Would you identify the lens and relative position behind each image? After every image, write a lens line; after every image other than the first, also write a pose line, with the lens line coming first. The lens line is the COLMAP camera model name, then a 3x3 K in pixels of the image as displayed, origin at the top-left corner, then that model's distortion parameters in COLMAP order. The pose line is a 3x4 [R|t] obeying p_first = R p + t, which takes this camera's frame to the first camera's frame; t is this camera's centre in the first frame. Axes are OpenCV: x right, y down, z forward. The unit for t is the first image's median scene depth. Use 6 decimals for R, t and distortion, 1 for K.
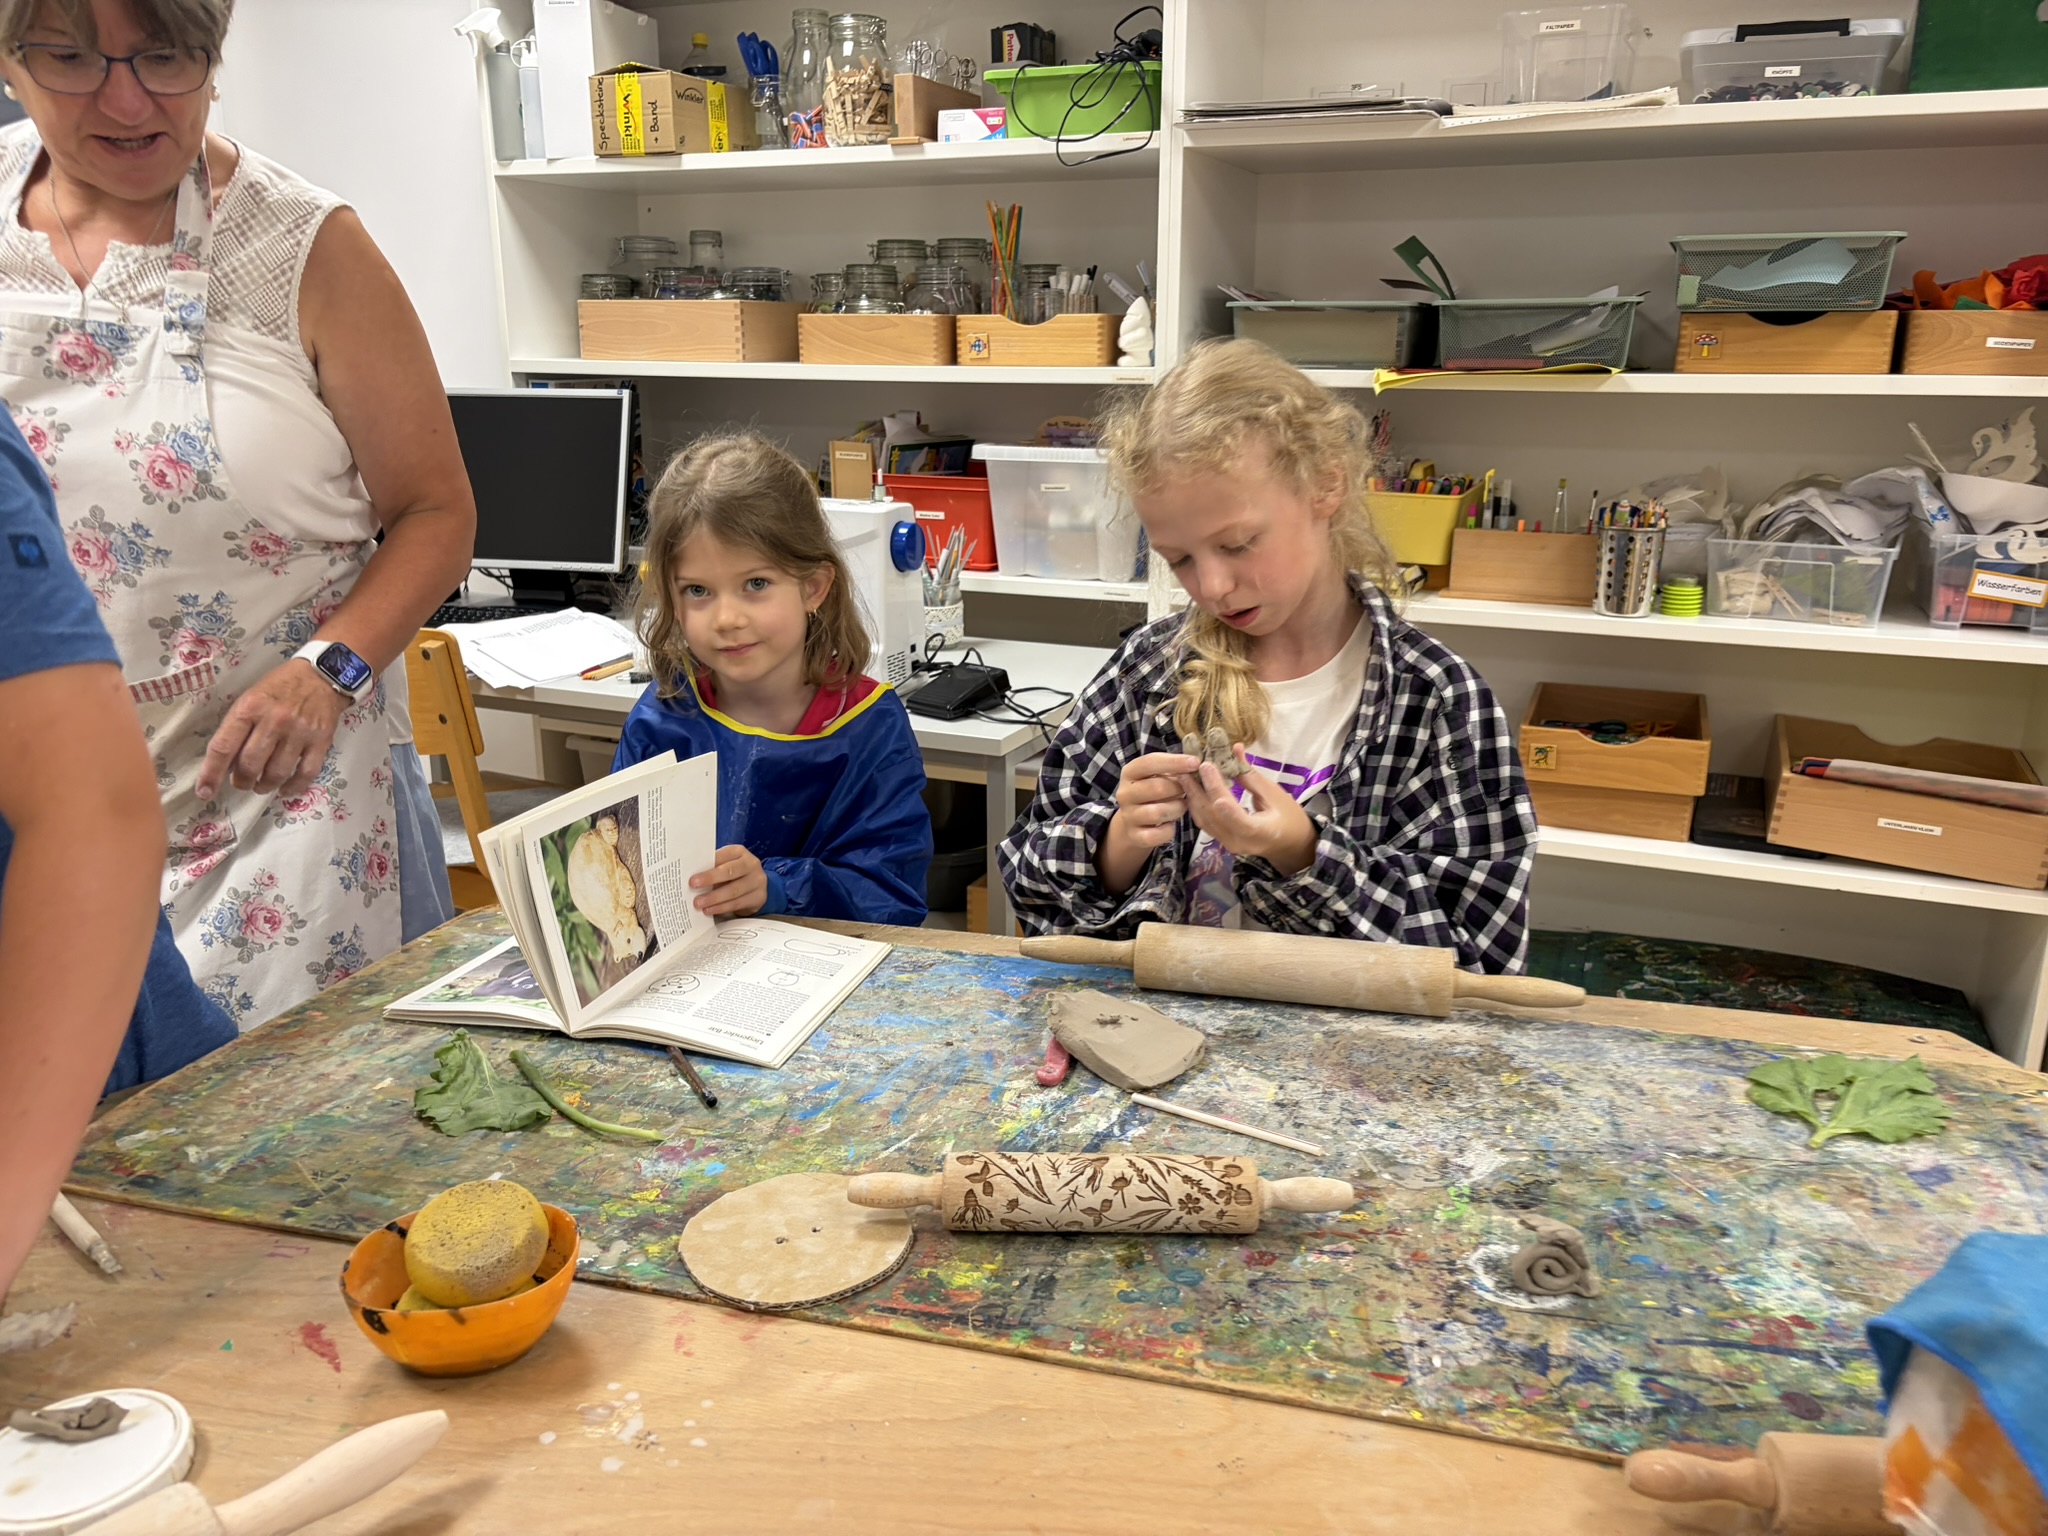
lens RADIAL K [[1524.0, 0, 1024.0], [0, 1524.0, 768.0], [0, 0, 1]] dist [0.048632, -0.053705]
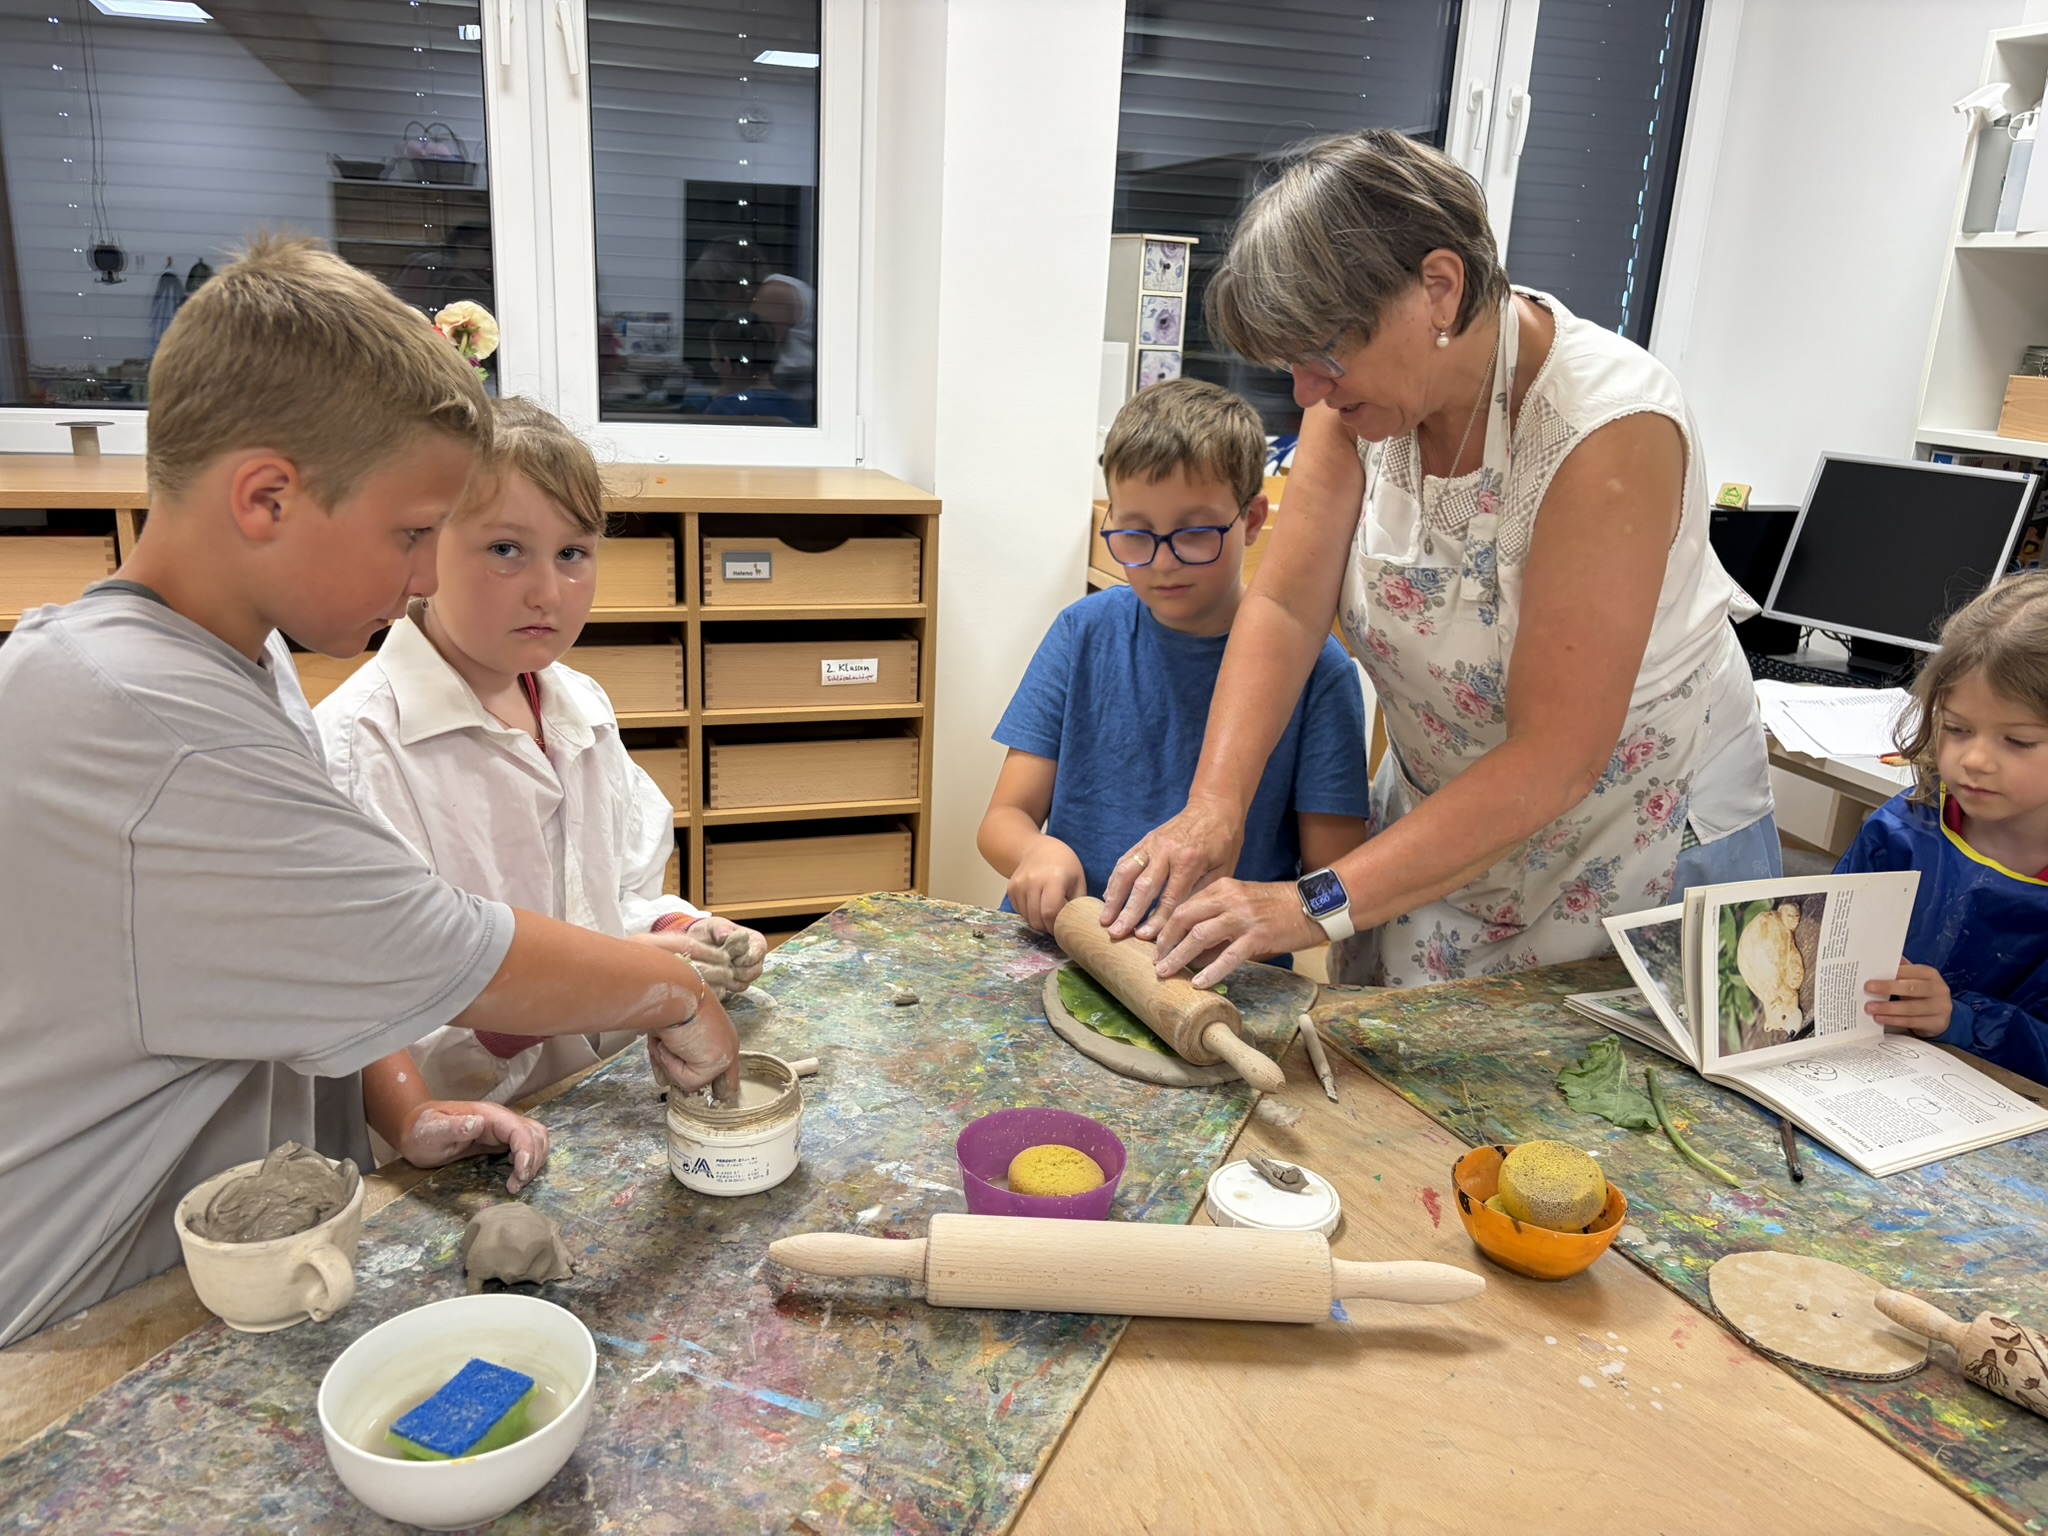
lens RADIAL K [[1549.5, 0, 1024.0], [0, 1549.5, 768.0], [0, 0, 1]] dist [0.009090, 0.005147]
pose [[0.651189, 0.237900, -0.720664, 0.166109], [-0.240685, 0.965315, 0.101180, -0.046606], [0.719738, 0.107566, 0.685862, -0.205776]]
